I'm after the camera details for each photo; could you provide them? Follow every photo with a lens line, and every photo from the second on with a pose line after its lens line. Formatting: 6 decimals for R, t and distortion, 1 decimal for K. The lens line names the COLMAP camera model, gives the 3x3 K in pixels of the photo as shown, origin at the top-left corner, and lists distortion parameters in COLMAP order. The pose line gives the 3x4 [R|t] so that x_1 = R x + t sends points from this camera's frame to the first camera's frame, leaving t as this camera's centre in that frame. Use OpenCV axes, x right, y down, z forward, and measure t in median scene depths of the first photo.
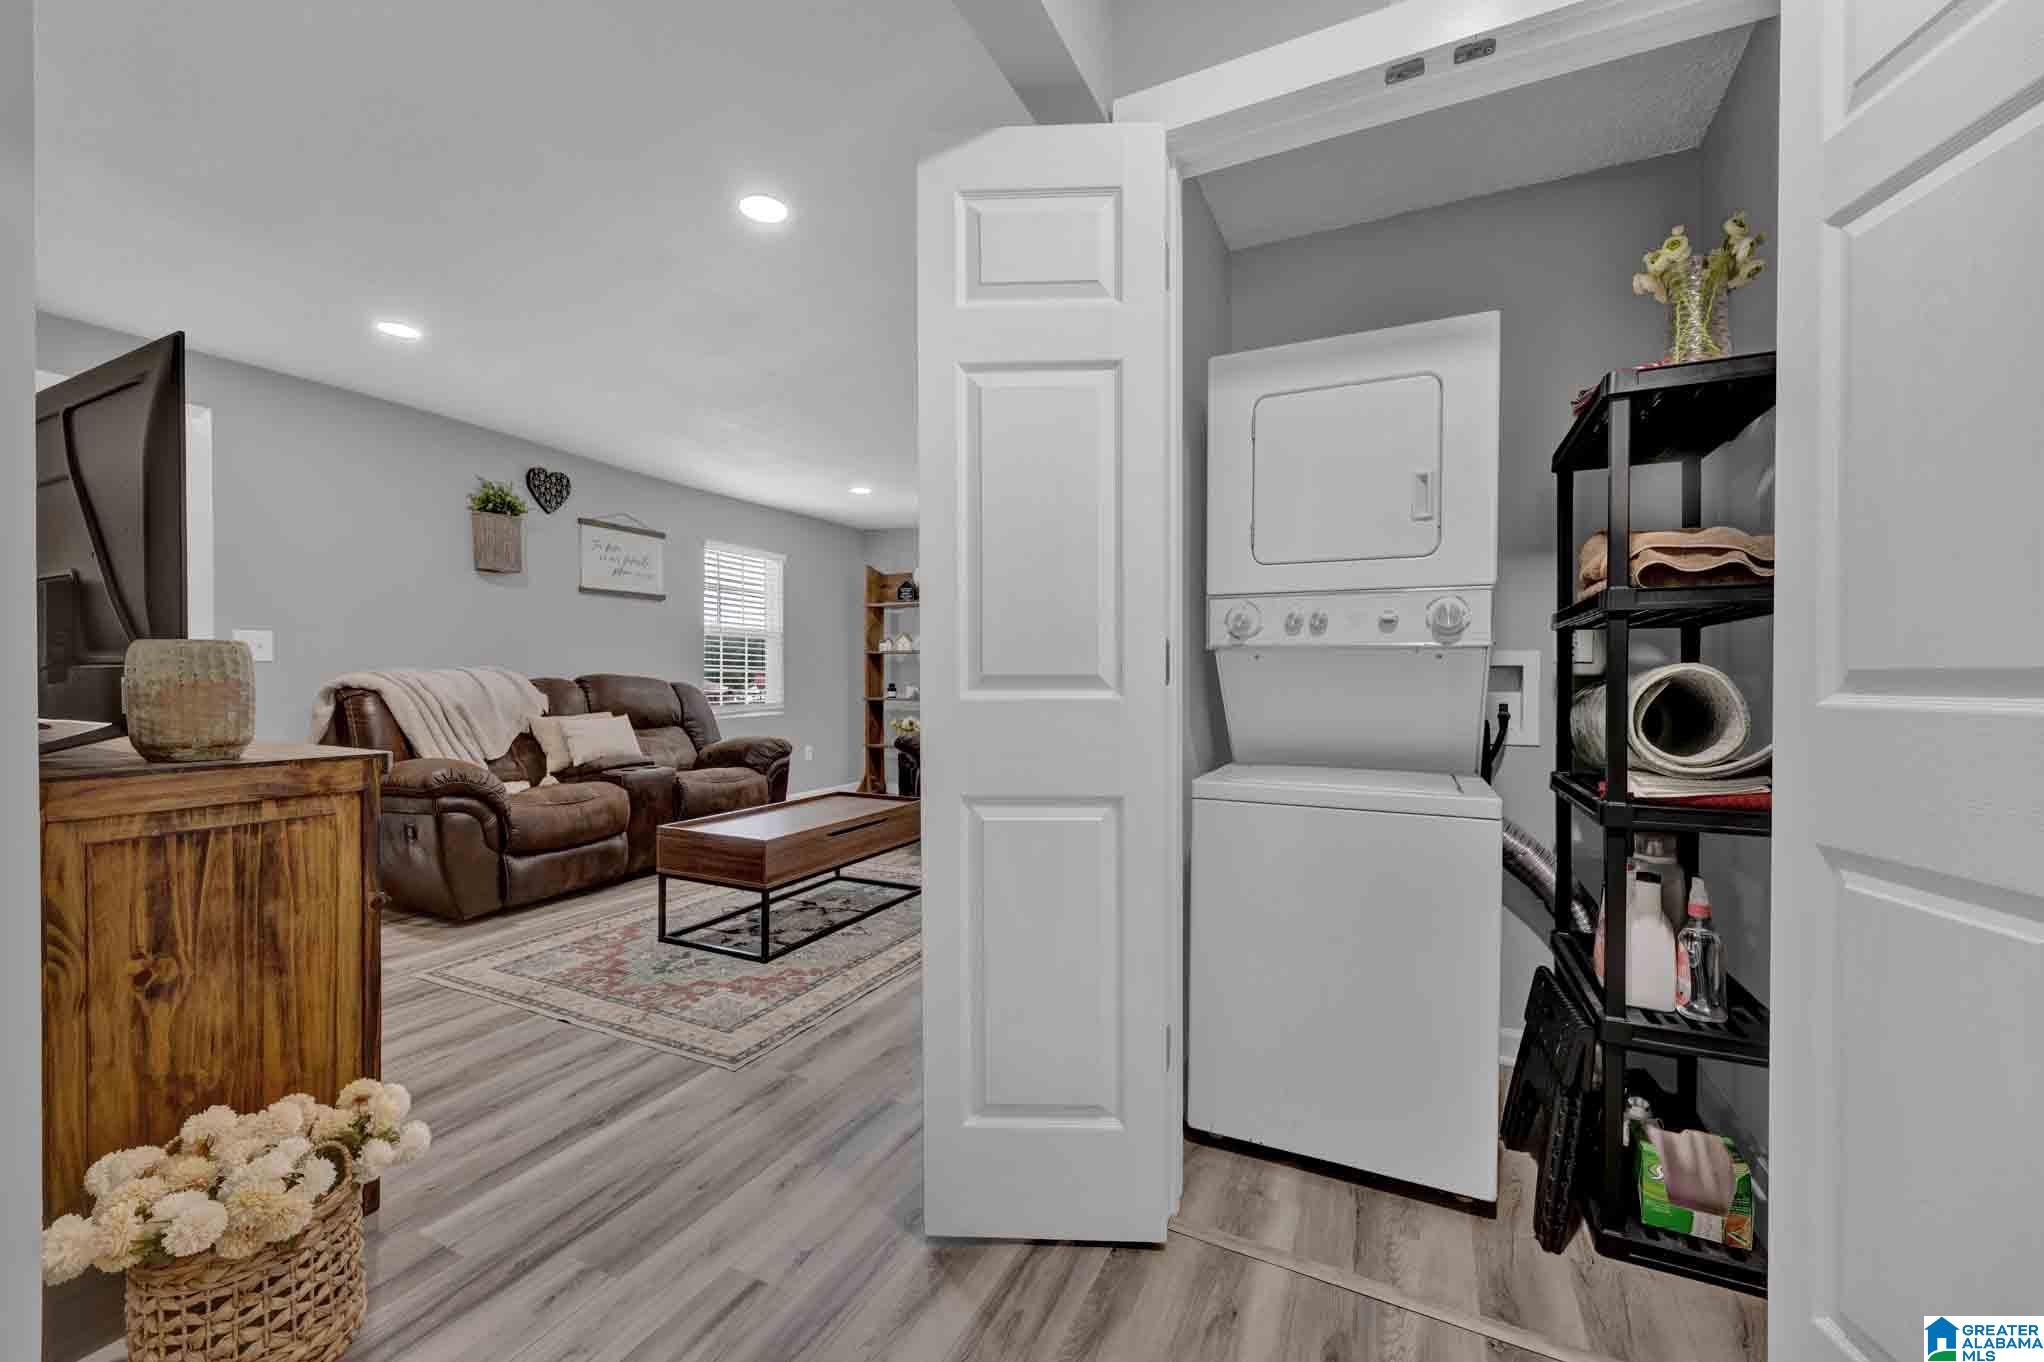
lens RADIAL K [[807.5, 0, 1021.5], [0, 807.5, 687.0], [0, 0, 1]] dist [0.000229, 0.000259]
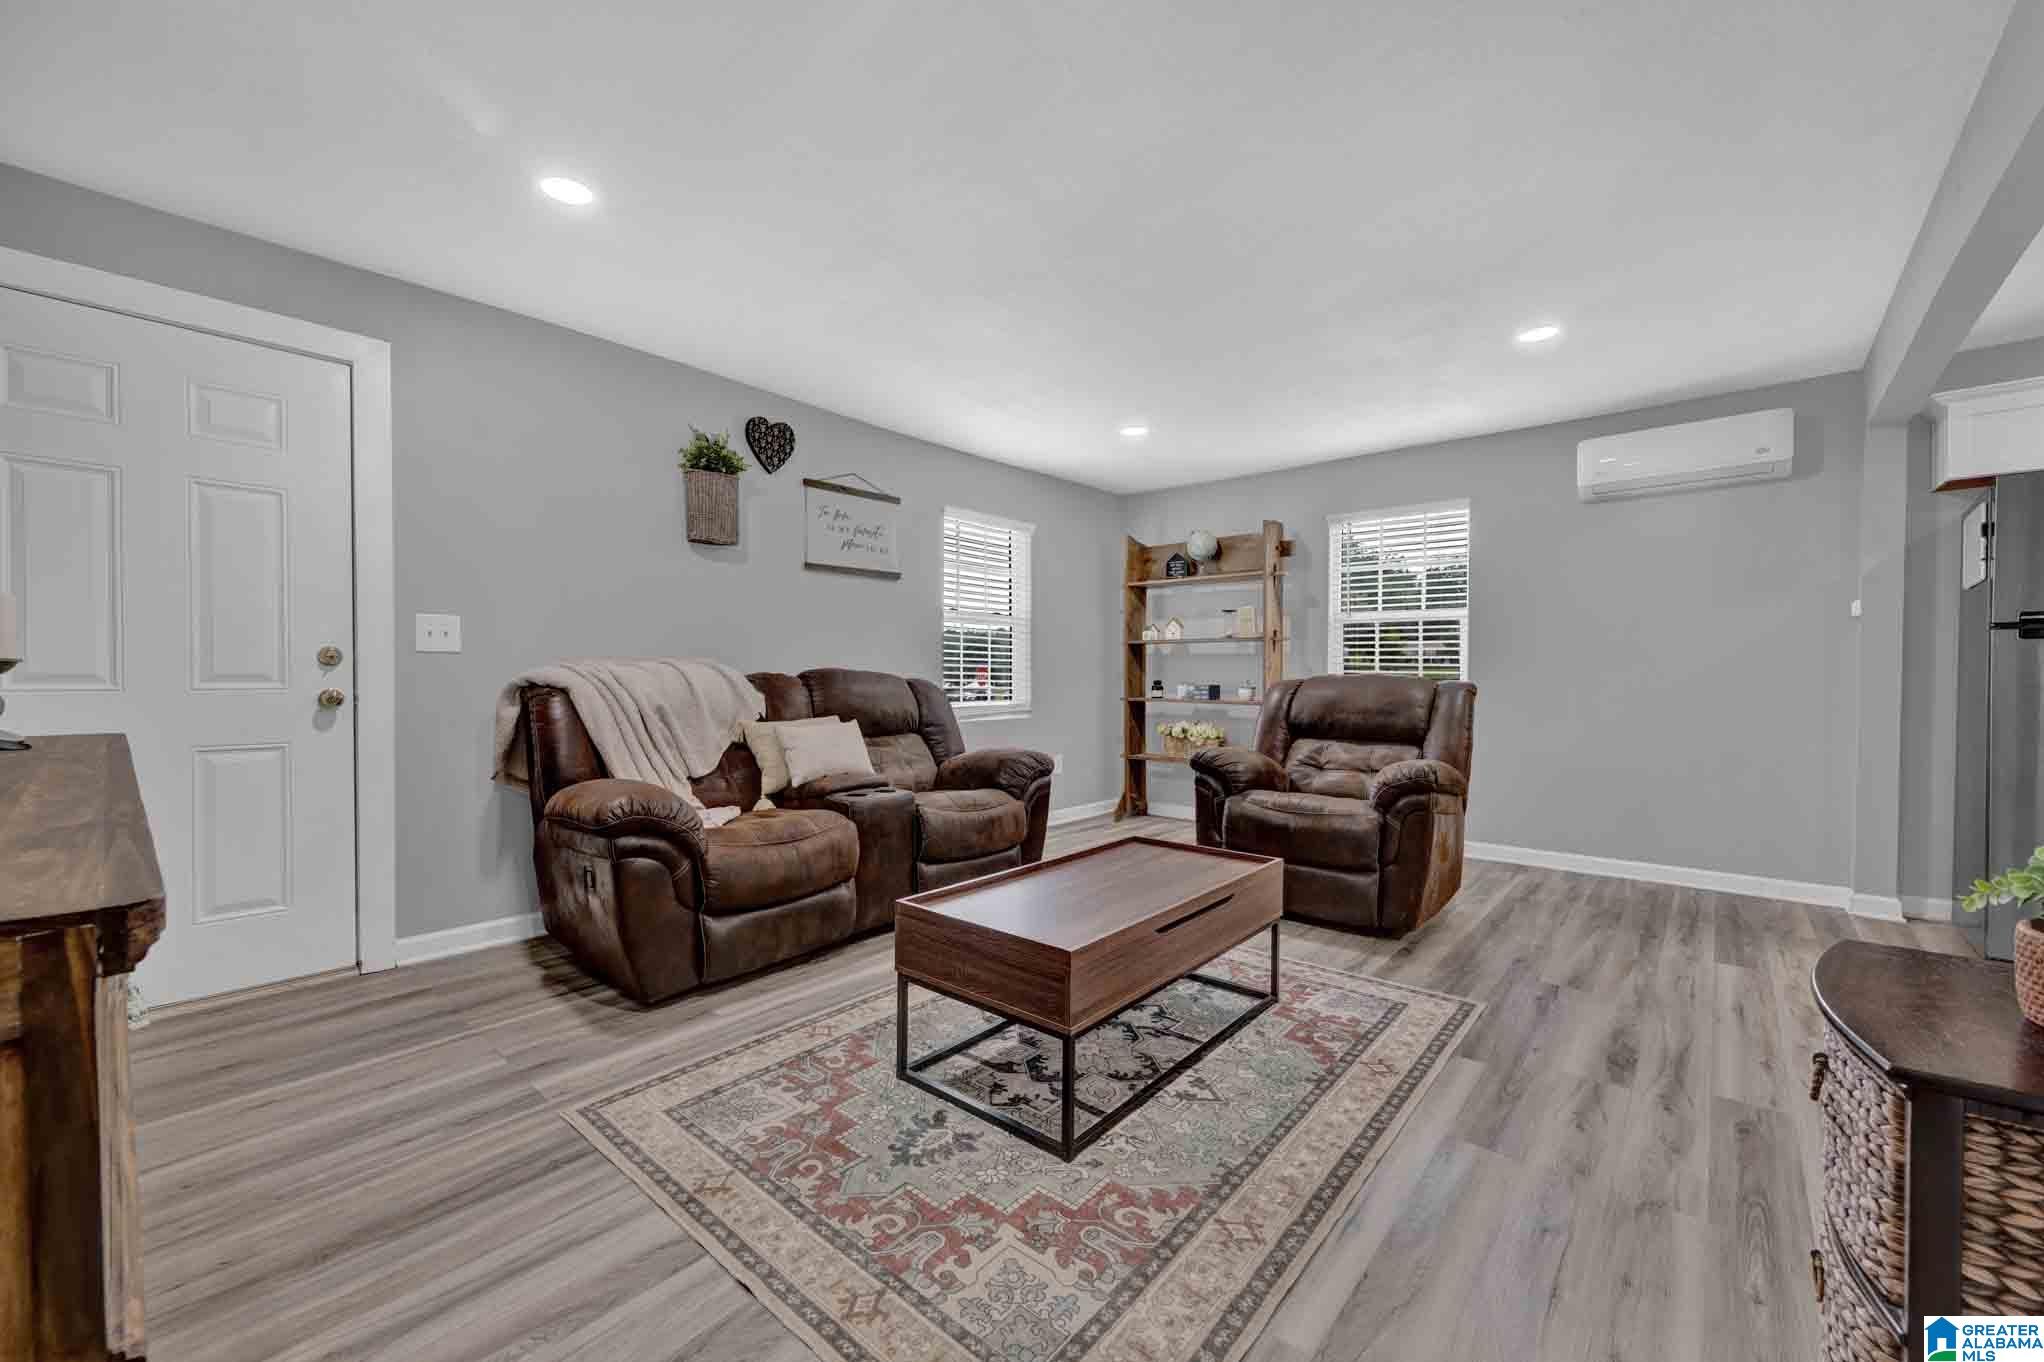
lens RADIAL K [[807.5, 0, 1020.8], [0, 807.5, 687.1], [0, 0, 1]] dist [0.000229, 0.000259]
pose [[0.966669, 0.004580, -0.255990, -0.155787], [-0.003423, 0.999982, 0.004964, -0.002142], [0.256008, -0.003923, 0.966667, 0.329748]]
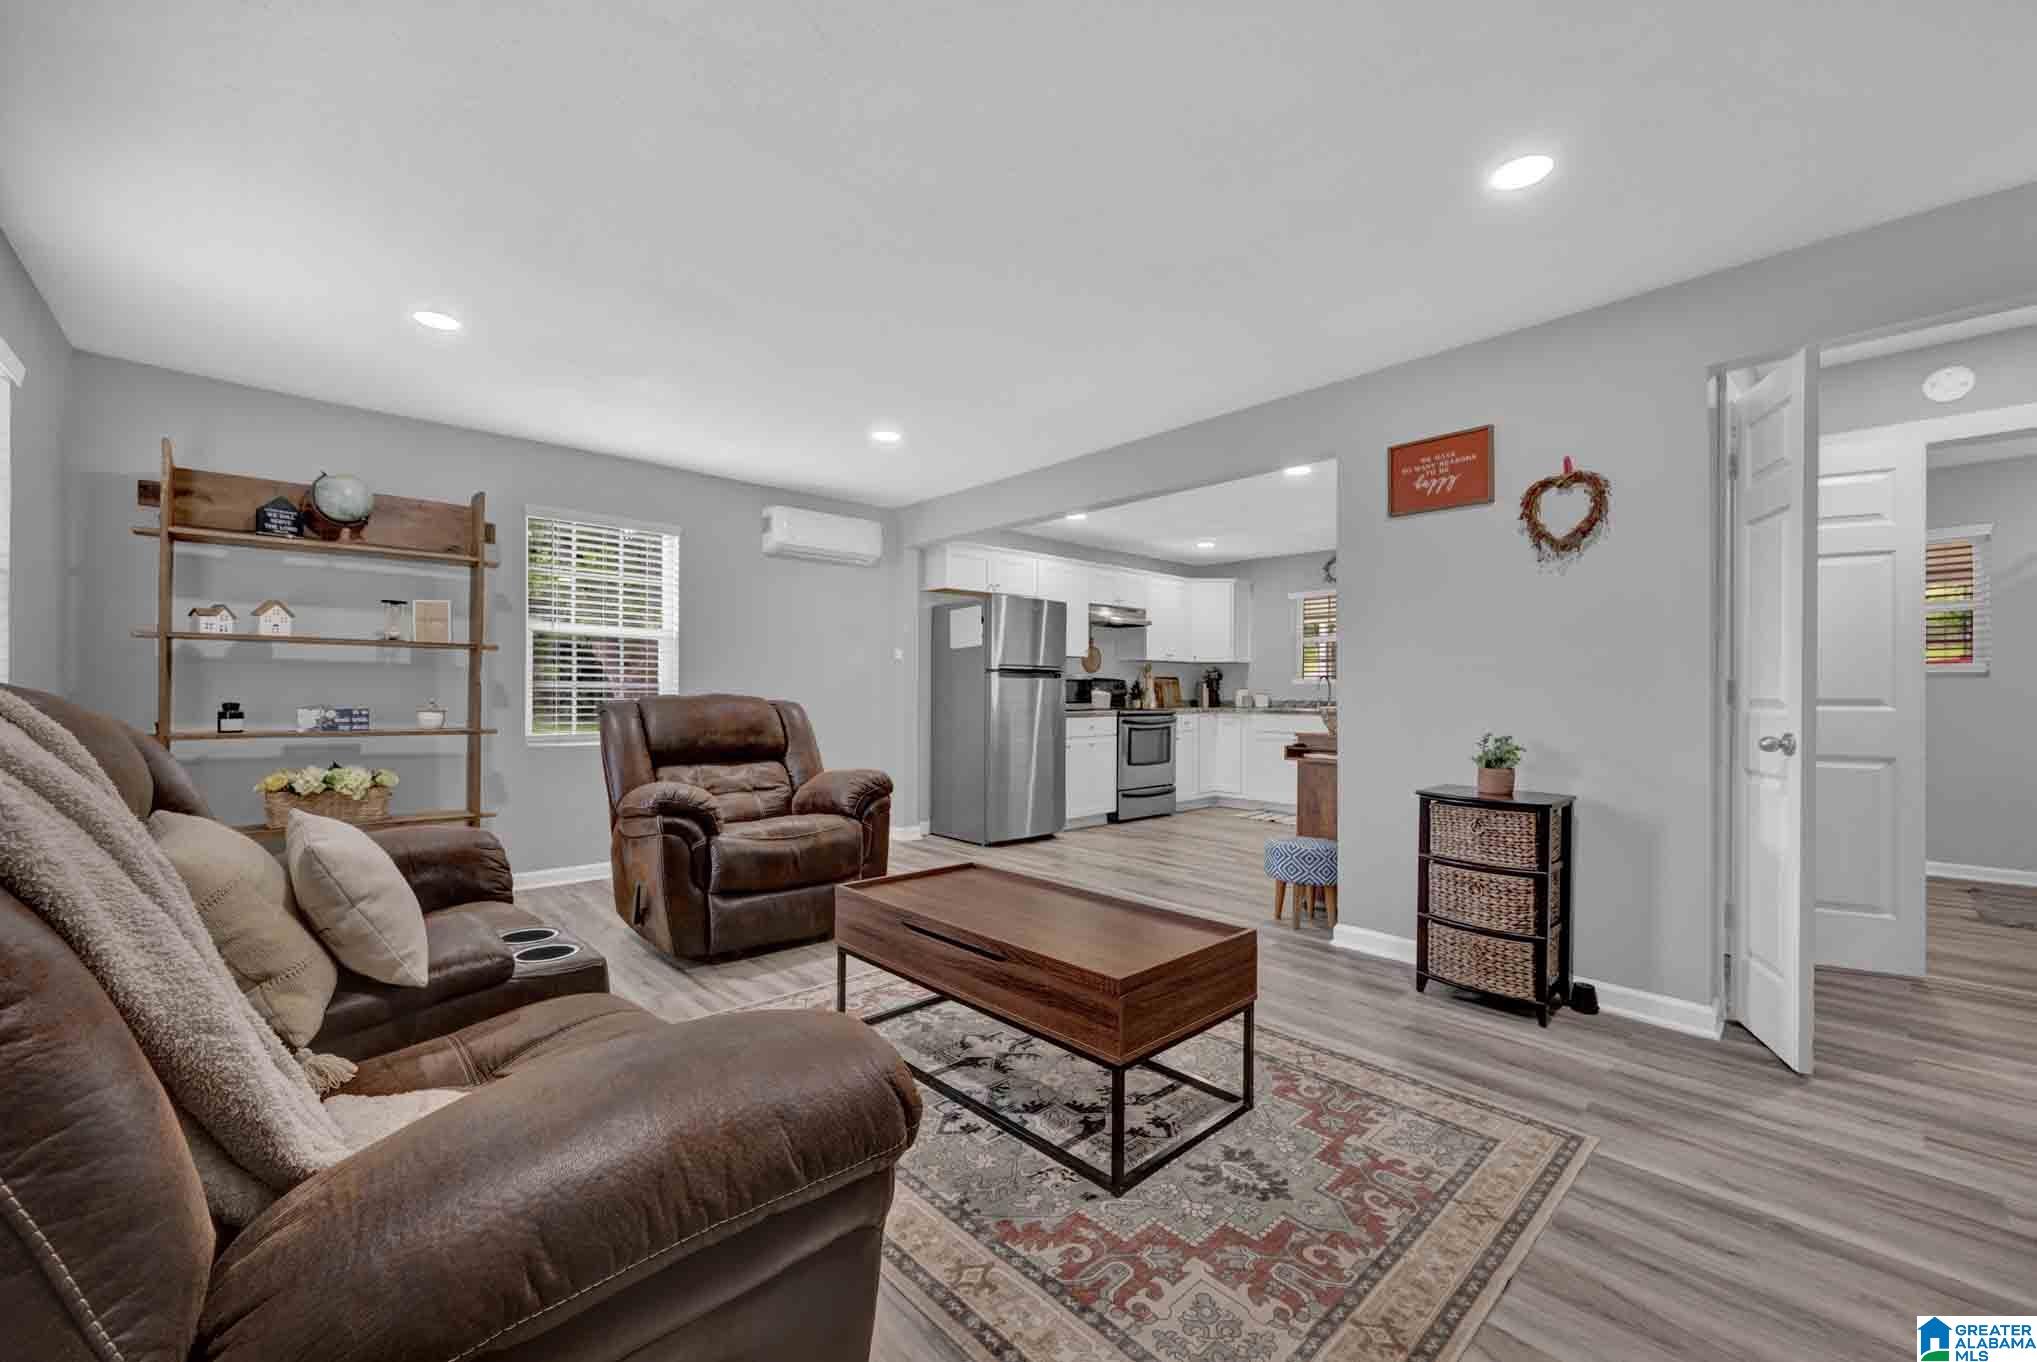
lens RADIAL K [[804.7, 0, 1016.0], [0, 804.7, 686.4], [0, 0, 1]] dist [0.000229, 0.000259]
pose [[0.355750, 0.009452, 0.934533, -0.802195], [0.004808, 0.999917, -0.011944, -0.011209], [-0.934569, 0.008742, 0.355675, 0.722031]]
